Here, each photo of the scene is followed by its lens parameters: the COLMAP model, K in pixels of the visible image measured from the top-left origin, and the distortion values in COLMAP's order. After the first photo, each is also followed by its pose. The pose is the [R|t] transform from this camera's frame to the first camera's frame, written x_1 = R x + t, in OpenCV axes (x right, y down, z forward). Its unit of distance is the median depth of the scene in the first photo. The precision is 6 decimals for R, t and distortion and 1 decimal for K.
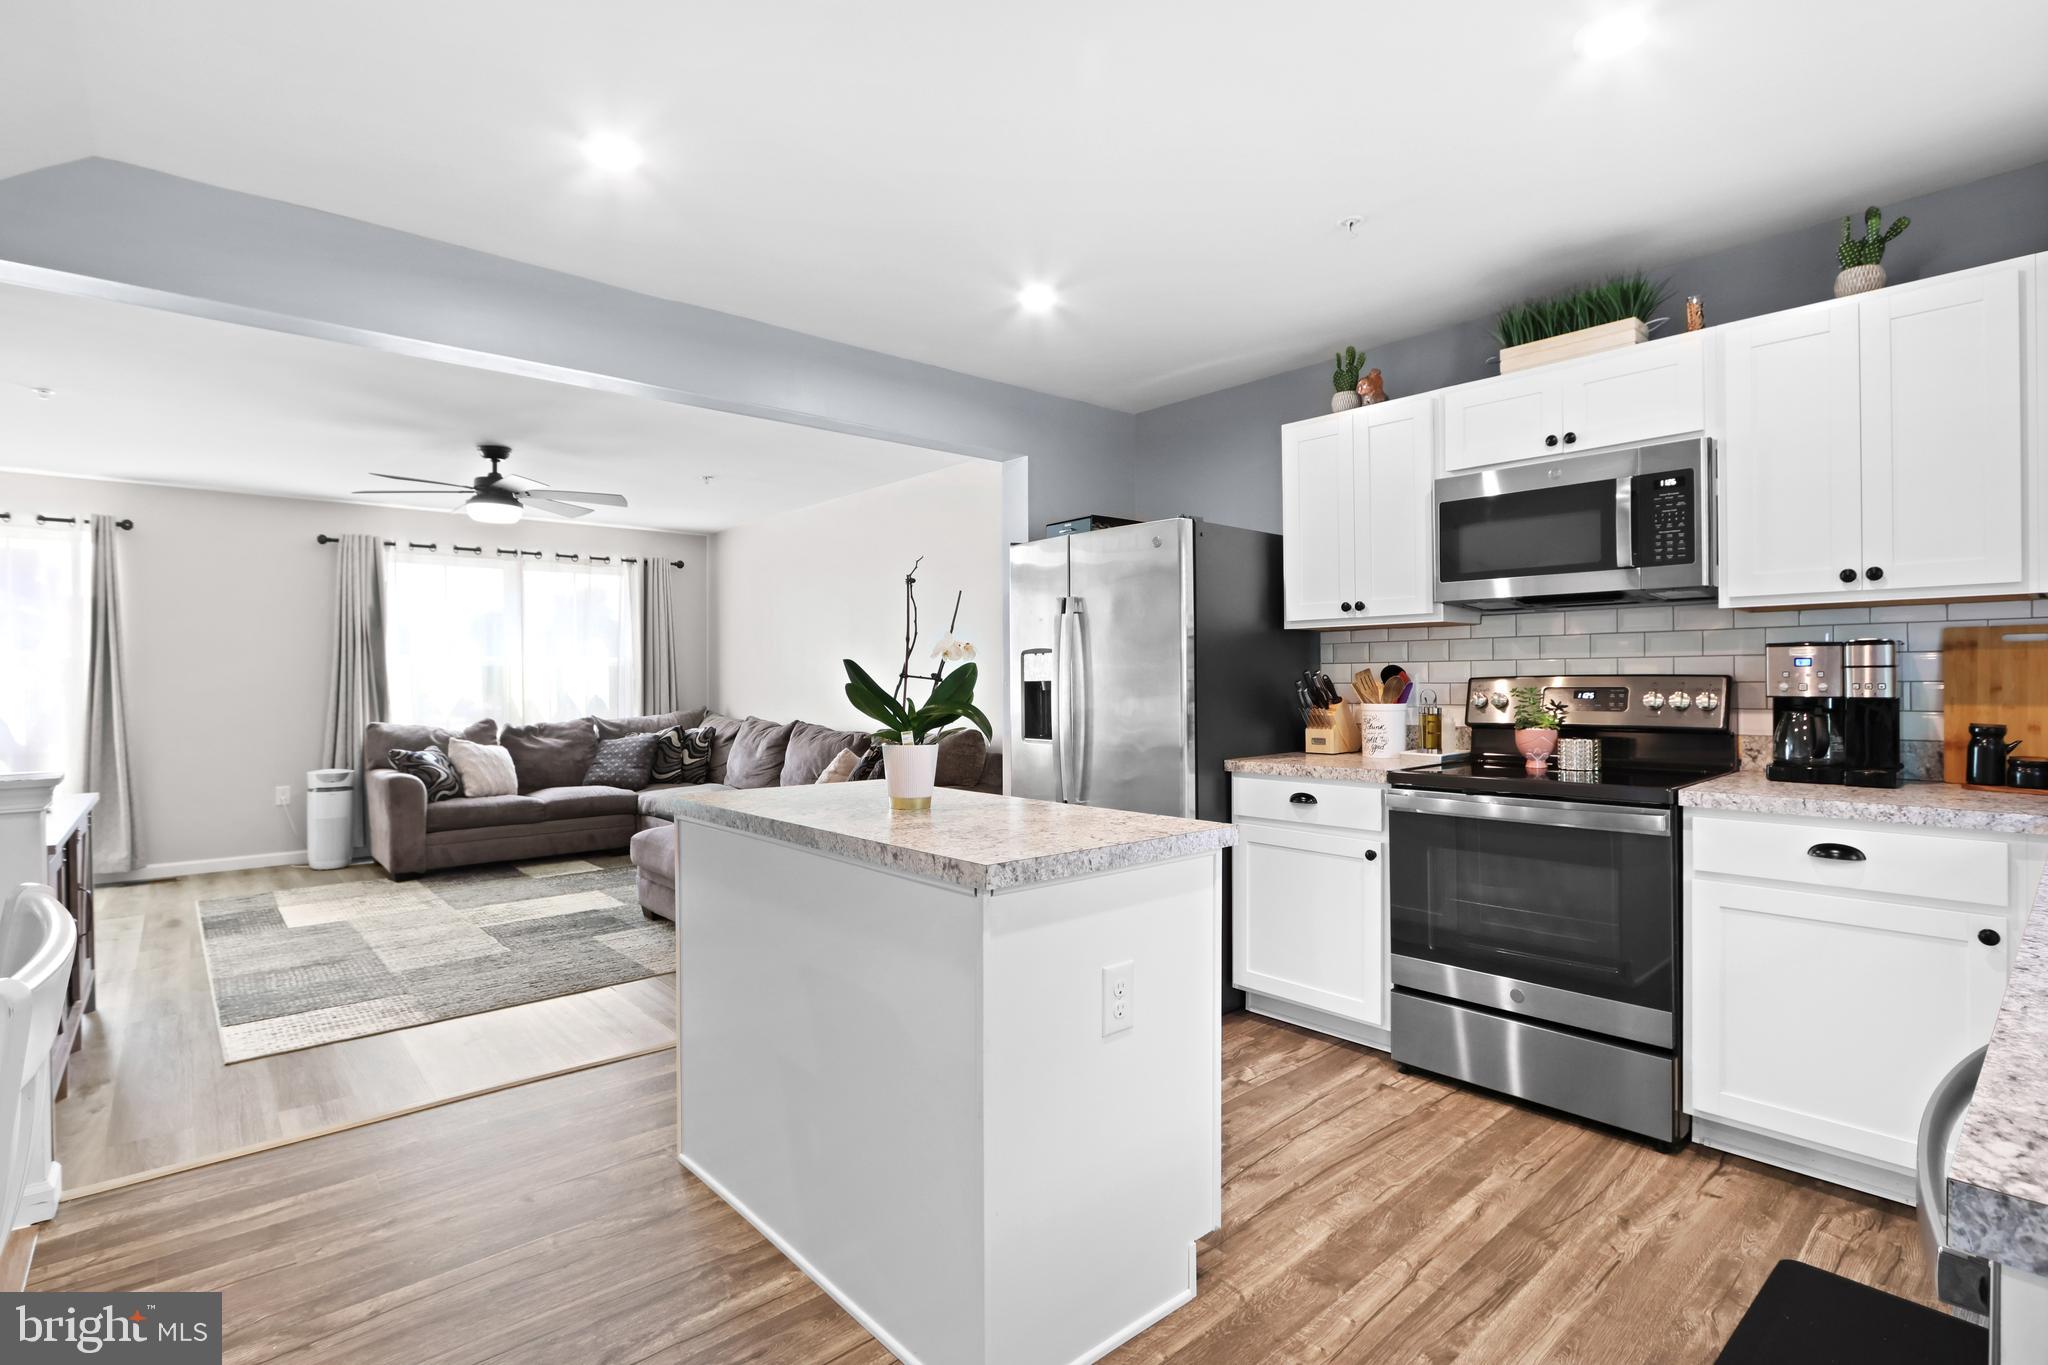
lens RADIAL K [[966.6, 0, 1024.0], [0, 966.6, 682.5], [0, 0, 1]] dist [-0.002298, 0.000071]
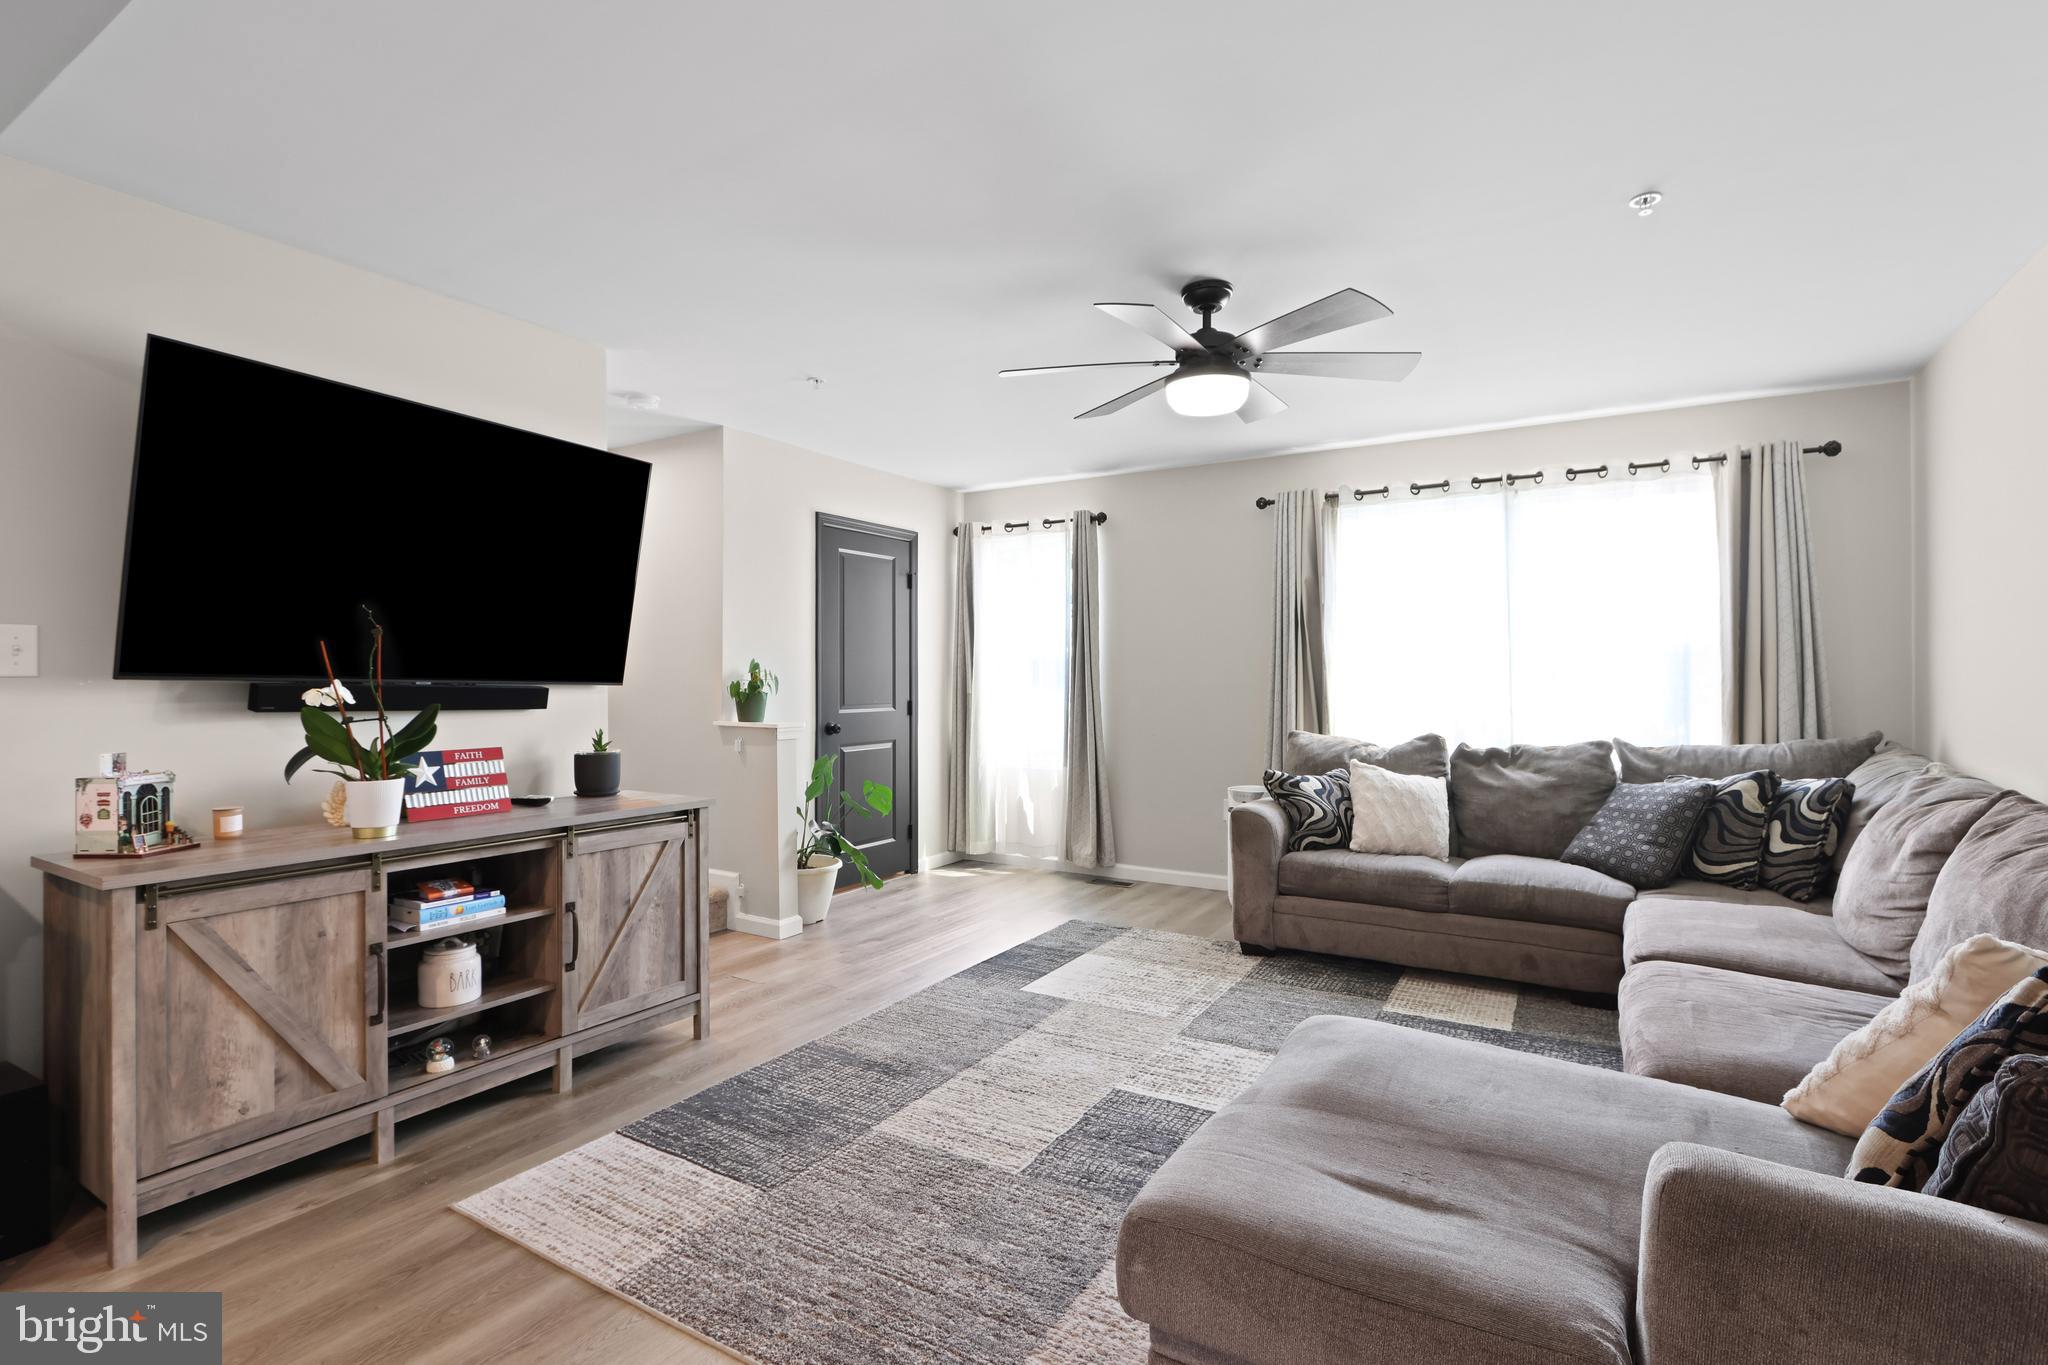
lens RADIAL K [[958.2, 0, 1014.8], [0, 958.2, 677.1], [0, 0, 1]] dist [-0.017632, -0.000233]
pose [[0.299239, 0.004149, -0.954169, -0.016235], [-0.006263, 0.999978, 0.002384, -0.001567], [0.954158, 0.005263, 0.299258, 0.617602]]
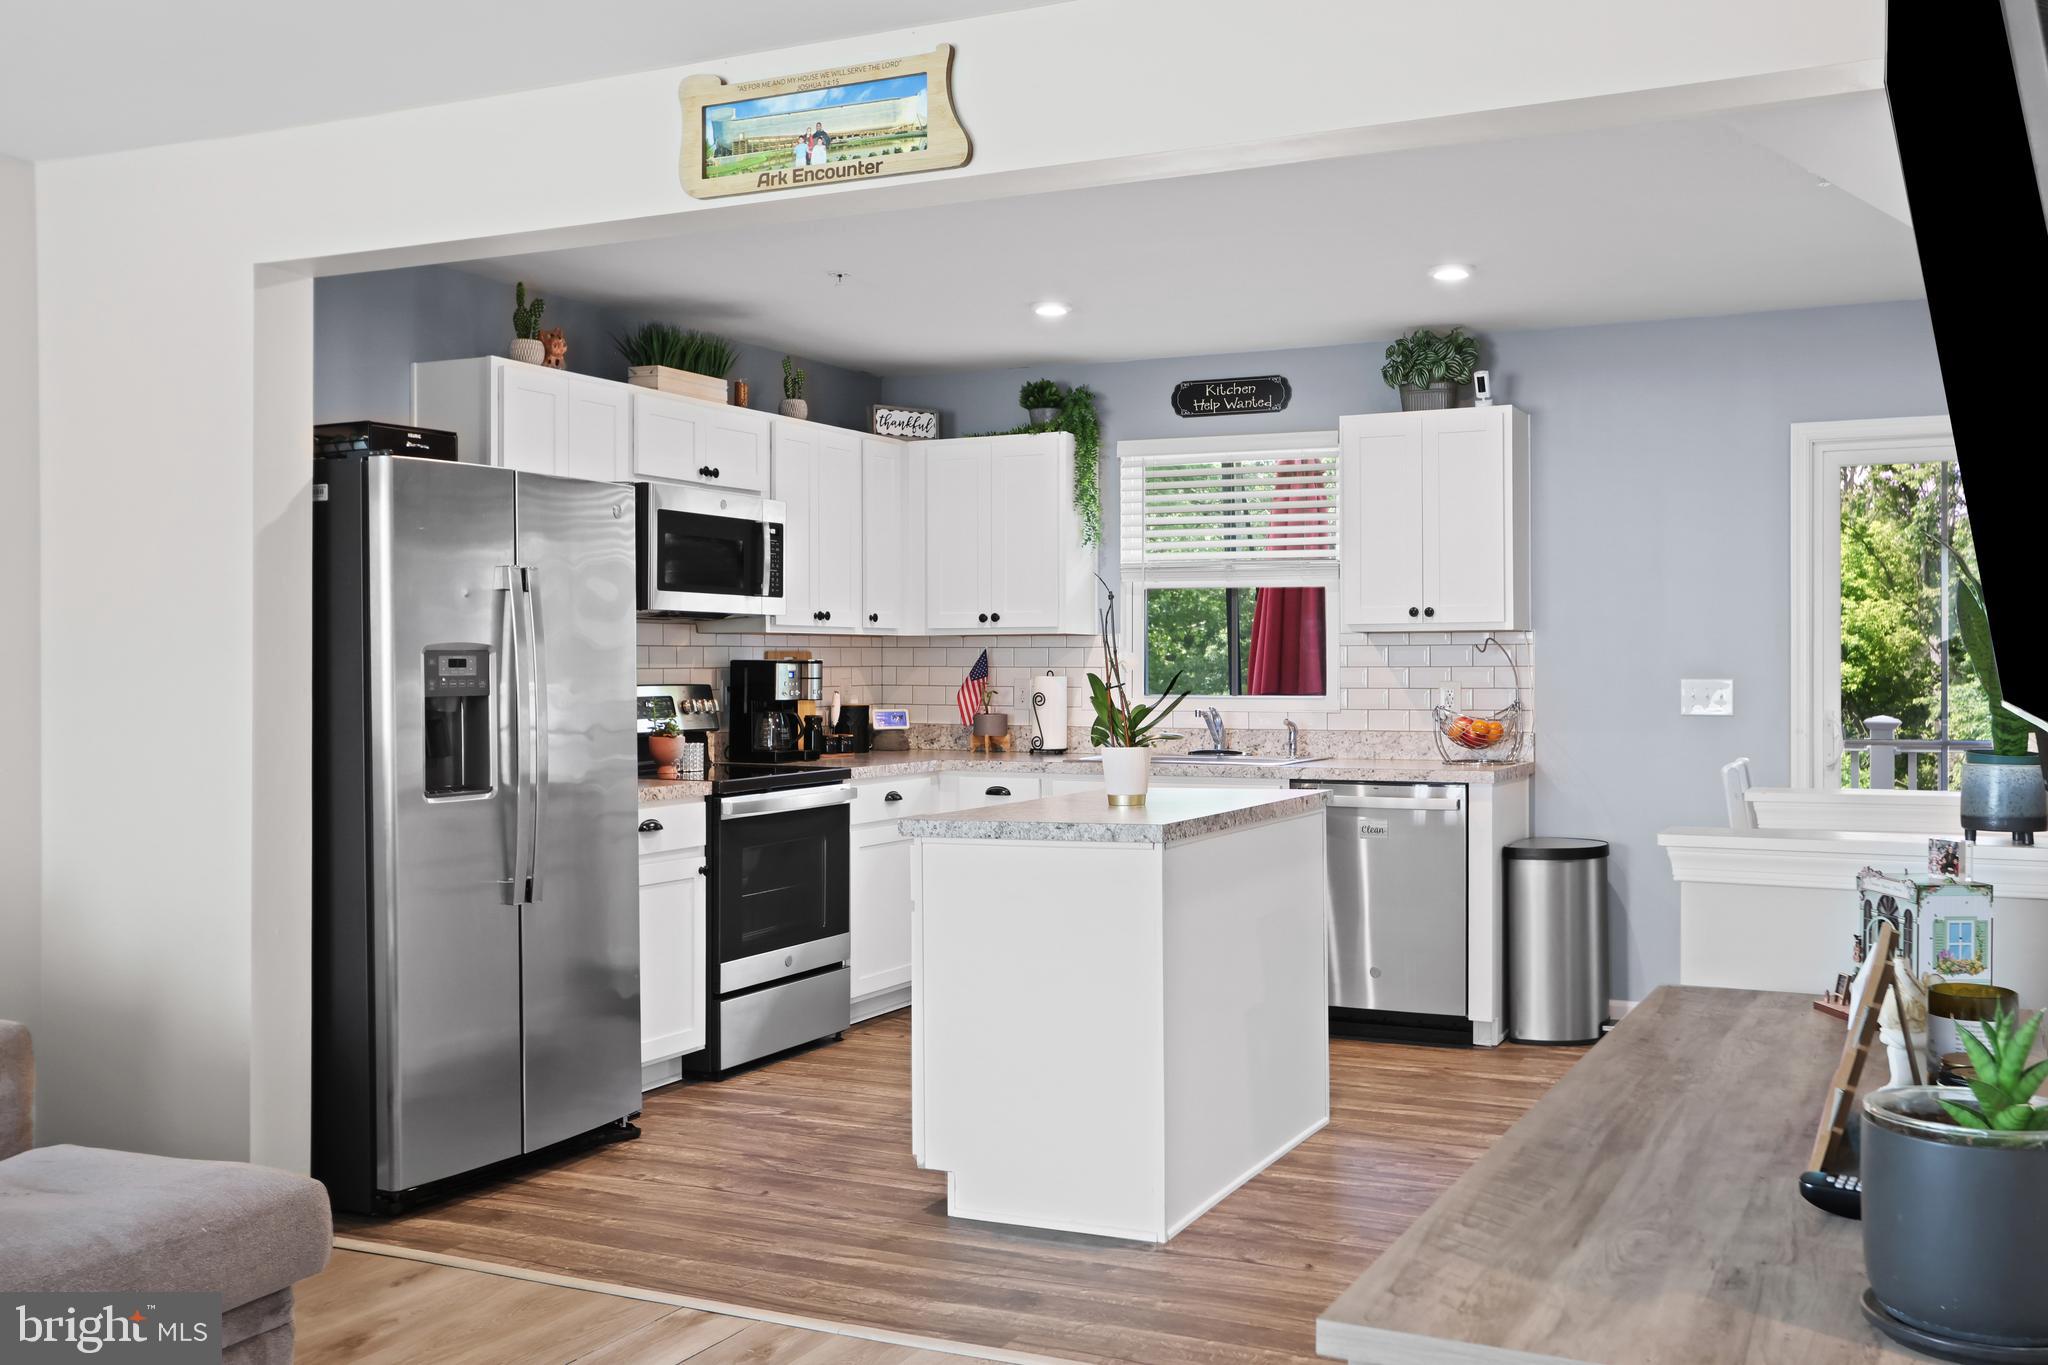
lens RADIAL K [[1948.4, 0, 1024.0], [0, 1948.4, 682.5], [0, 0, 1]] dist [-0.001342, 0.005960]
pose [[-0.382560, 0.000657, 0.923931, -0.800179], [0.010103, 0.999943, 0.003472, -0.006799], [-0.923876, 0.010663, -0.382544, 0.740557]]
